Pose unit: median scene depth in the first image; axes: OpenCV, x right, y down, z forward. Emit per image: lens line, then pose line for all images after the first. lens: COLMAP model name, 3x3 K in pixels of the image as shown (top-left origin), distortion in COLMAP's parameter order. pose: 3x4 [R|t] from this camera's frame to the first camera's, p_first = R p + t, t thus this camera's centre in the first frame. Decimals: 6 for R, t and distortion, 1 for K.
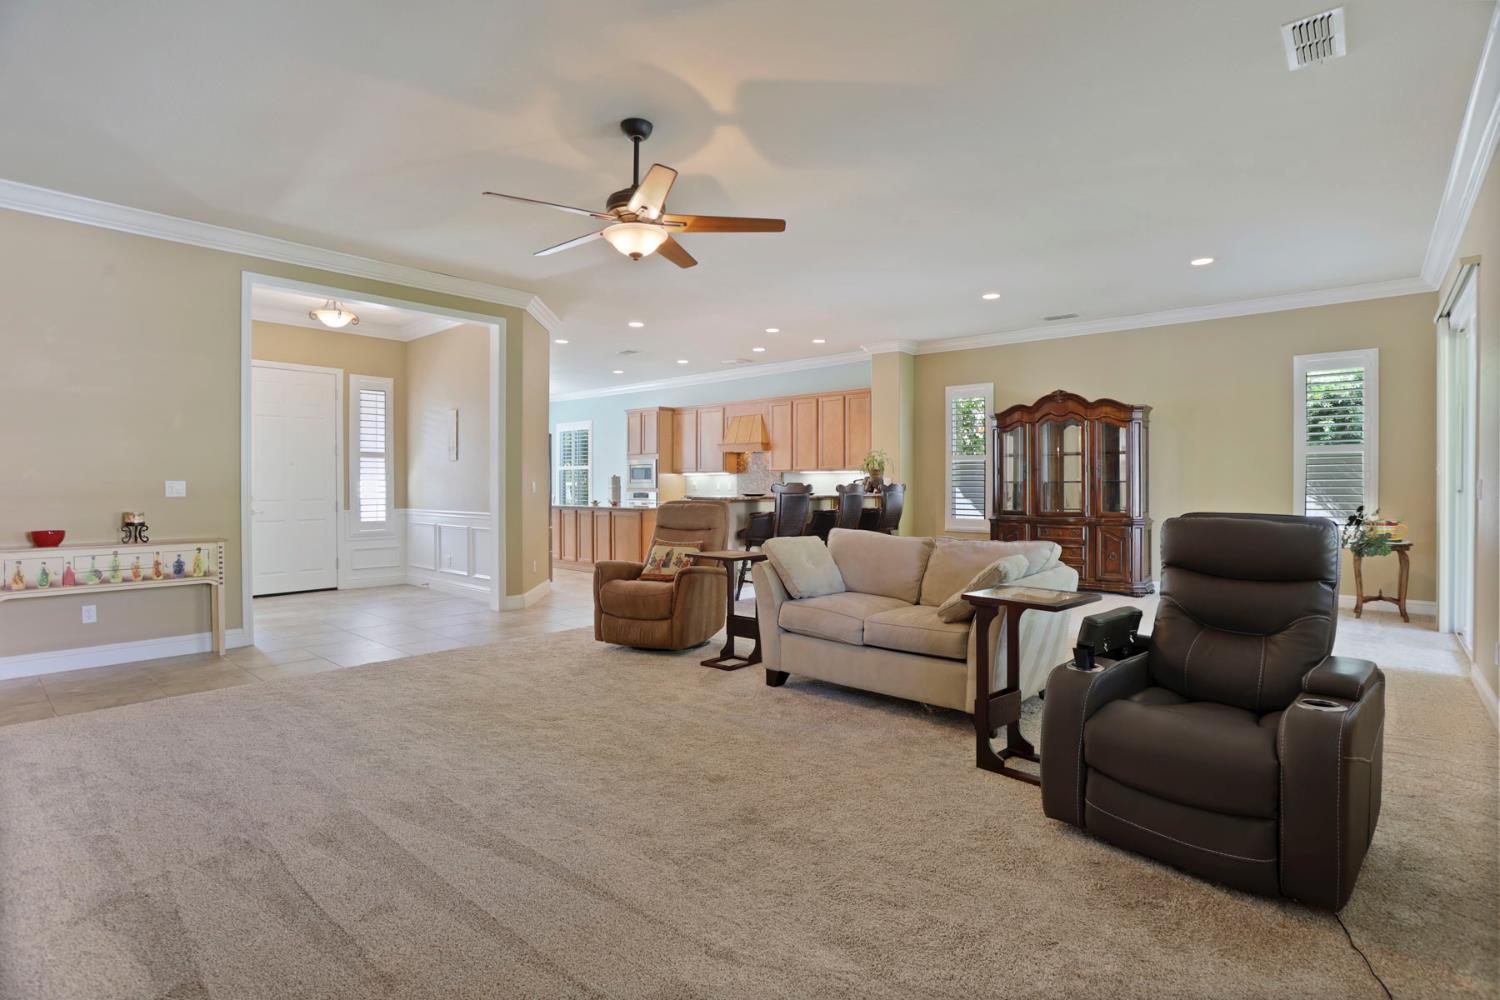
lens RADIAL K [[733.5, 0, 759.5], [0, 733.5, 487.6], [0, 0, 1]] dist [-0.064954, 0.030748]
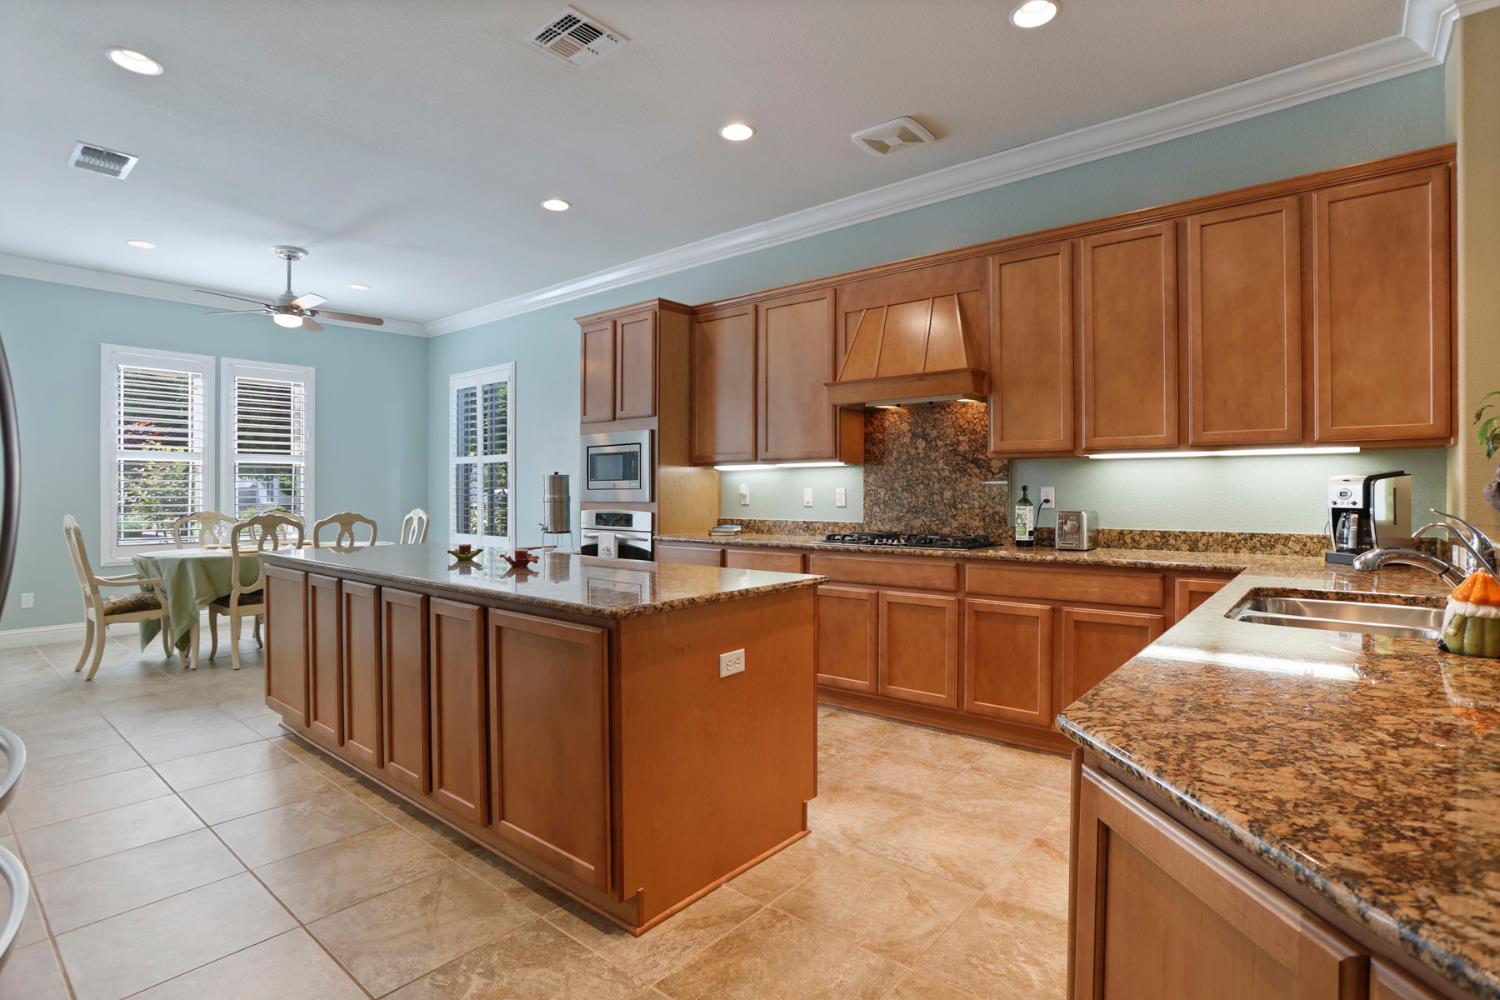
lens RADIAL K [[733.5, 0, 759.5], [0, 733.5, 487.6], [0, 0, 1]] dist [-0.064954, 0.030748]
pose [[0.999500, 0.000046, 0.031608, -0.135982], [0.000343, 0.999924, -0.012287, -0.003089], [-0.031606, 0.012292, 0.999425, 0.857340]]
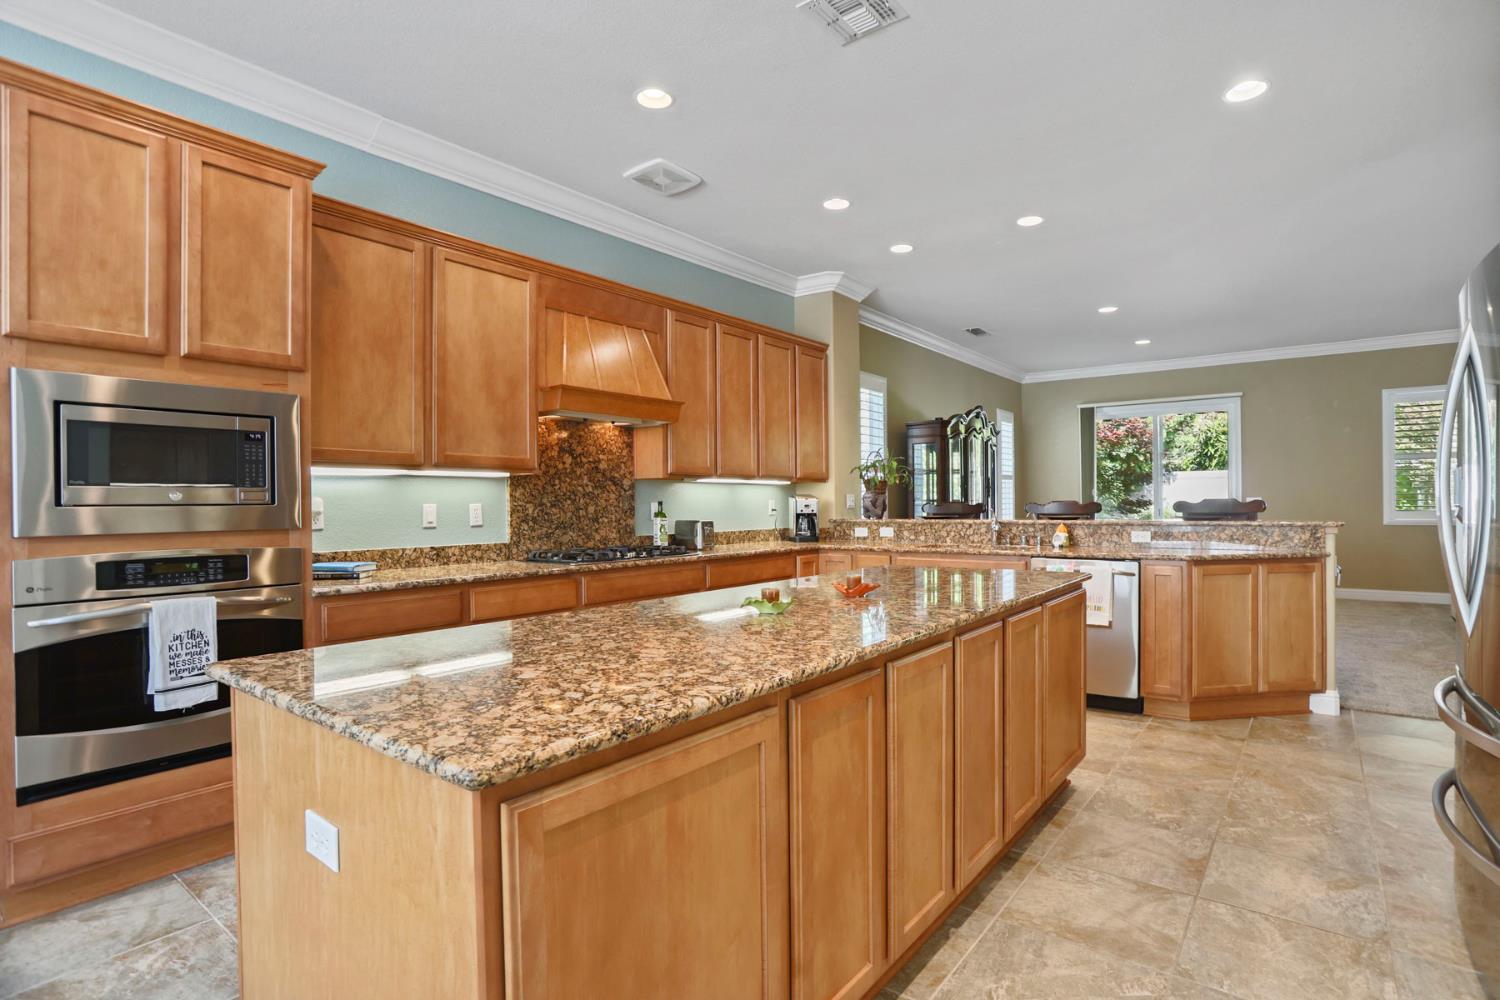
lens RADIAL K [[732.3, 0, 764.4], [0, 732.3, 500.5], [0, 0, 1]] dist [-0.062802, 0.028380]
pose [[-0.052318, 0.008097, 0.998598, -0.515995], [0.017469, 0.999822, -0.007192, -0.004907], [-0.998478, 0.017068, -0.052450, 1.252136]]
